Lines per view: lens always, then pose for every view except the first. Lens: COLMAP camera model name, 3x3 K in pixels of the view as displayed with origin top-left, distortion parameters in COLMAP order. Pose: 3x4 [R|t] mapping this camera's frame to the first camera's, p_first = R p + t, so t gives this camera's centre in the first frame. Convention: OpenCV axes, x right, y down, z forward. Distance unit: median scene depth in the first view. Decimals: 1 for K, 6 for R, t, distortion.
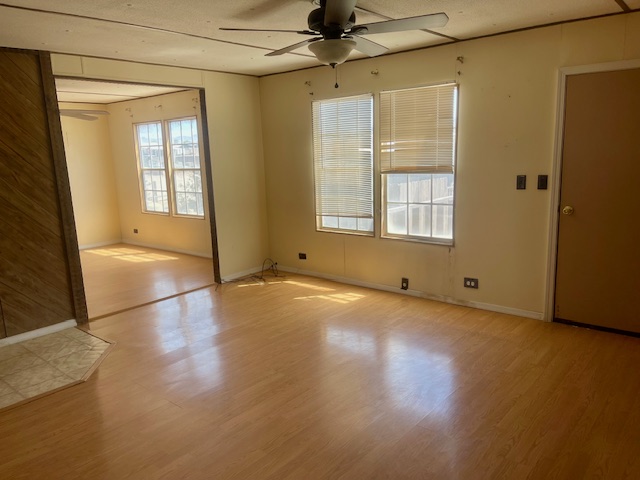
lens RADIAL K [[484.5, 0, 323.5], [0, 484.5, 239.9], [0, 0, 1]] dist [0.008251, -0.015453]
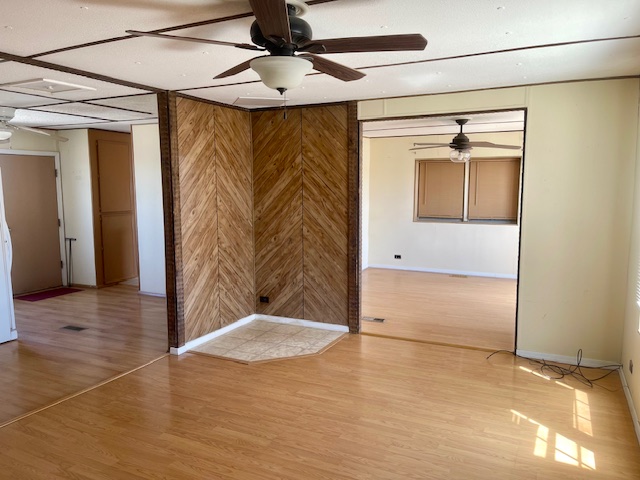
lens RADIAL K [[484.5, 0, 323.2], [0, 484.5, 239.2], [0, 0, 1]] dist [0.008251, -0.015453]
pose [[0.241265, 0.150842, -0.958665, 0.578653], [-0.183273, 0.977153, 0.107627, -0.161724], [0.952996, 0.149731, 0.263398, 0.629547]]
